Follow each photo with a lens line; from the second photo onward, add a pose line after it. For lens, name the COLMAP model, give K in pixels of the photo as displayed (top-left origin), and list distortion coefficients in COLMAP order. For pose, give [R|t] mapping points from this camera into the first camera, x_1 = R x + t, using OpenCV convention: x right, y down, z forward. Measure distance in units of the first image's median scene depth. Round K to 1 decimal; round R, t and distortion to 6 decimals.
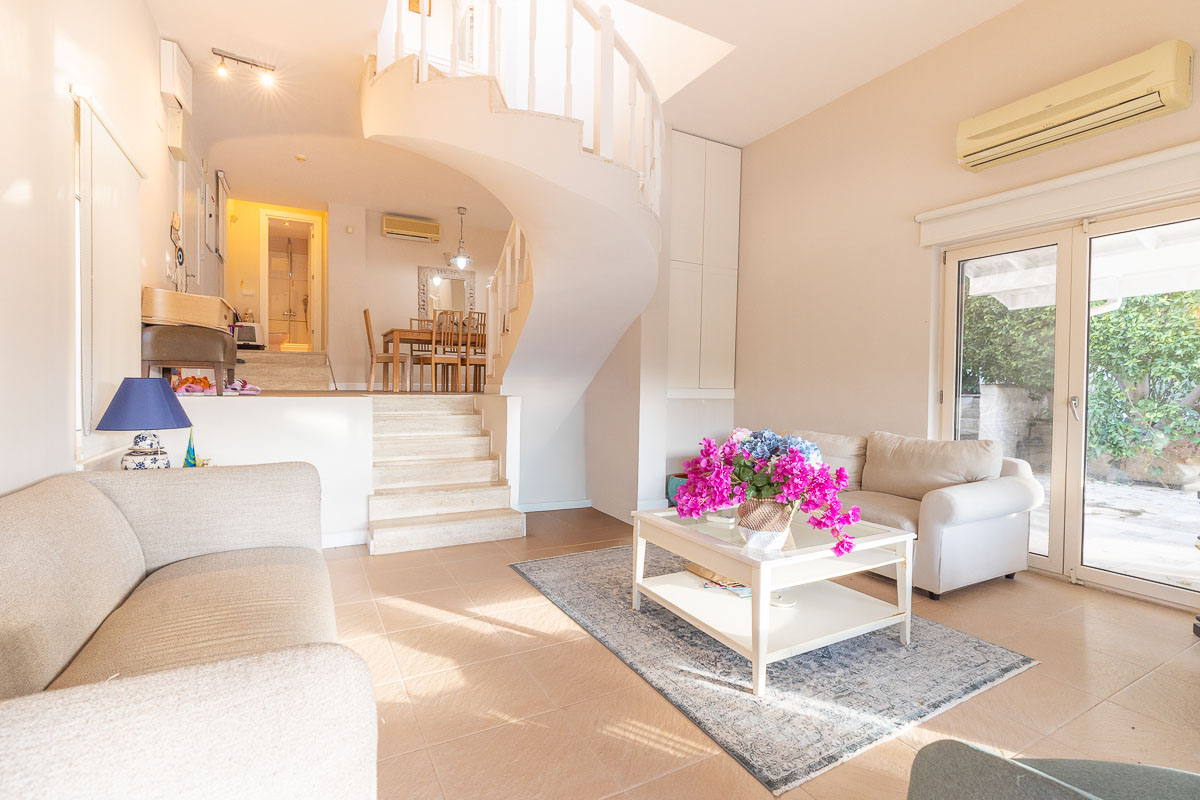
lens RADIAL K [[544.7, 0, 618.5], [0, 544.7, 403.2], [0, 0, 1]] dist [-0.012717, 0.004420]
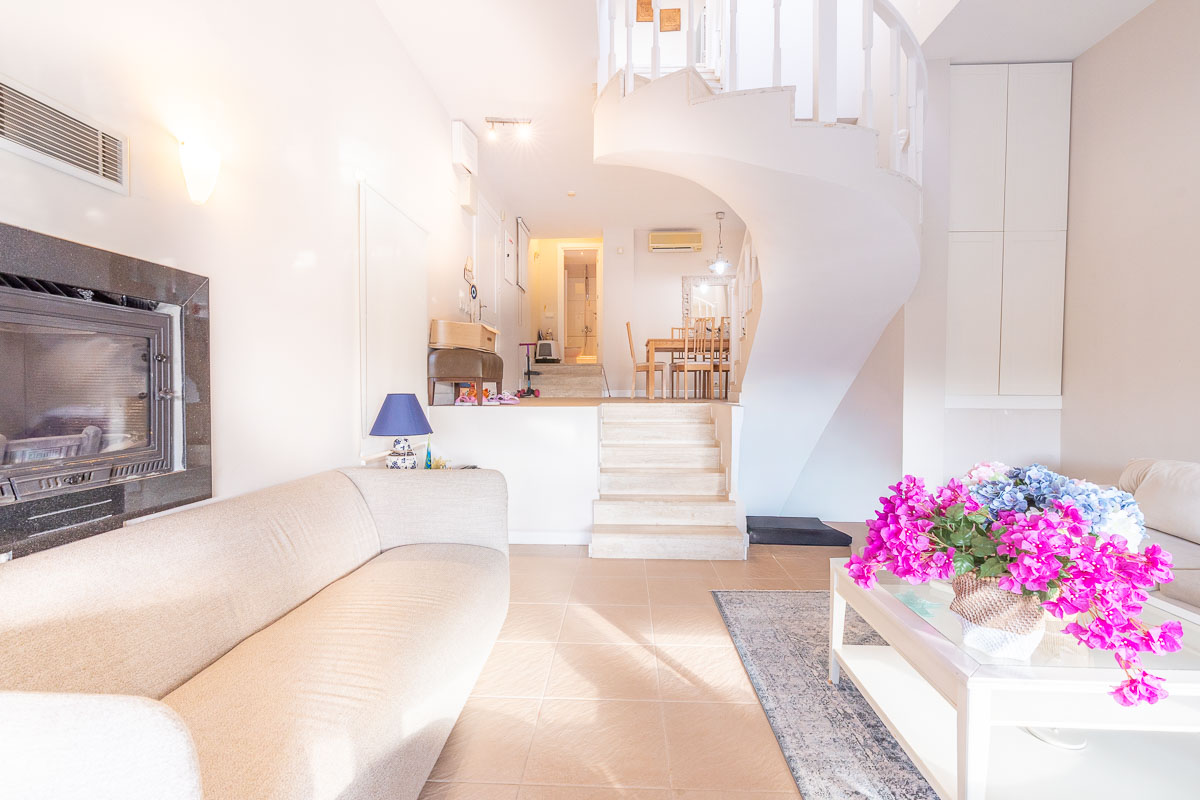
lens RADIAL K [[544.7, 0, 597.5], [0, 544.7, 403.9], [0, 0, 1]] dist [-0.012717, 0.004420]
pose [[0.851086, 0.003710, -0.525014, 0.124757], [-0.006737, 0.999970, -0.003854, -0.015668], [0.524983, 0.006817, 0.851085, 0.121313]]
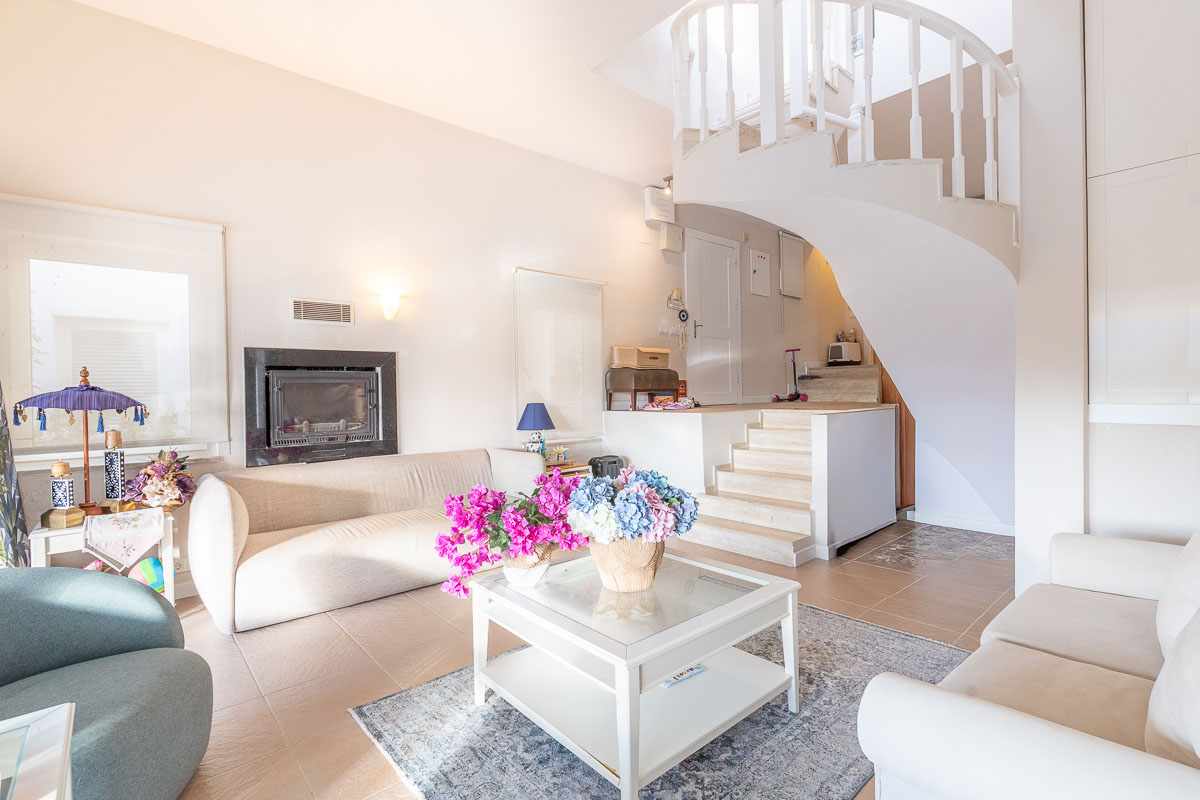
lens RADIAL K [[544.7, 0, 597.8], [0, 544.7, 393.7], [0, 0, 1]] dist [-0.012717, 0.004420]
pose [[0.217478, -0.012911, -0.975980, 0.856270], [-0.009795, 0.999833, -0.015409, -0.041254], [0.976016, 0.012911, 0.217315, 0.617510]]
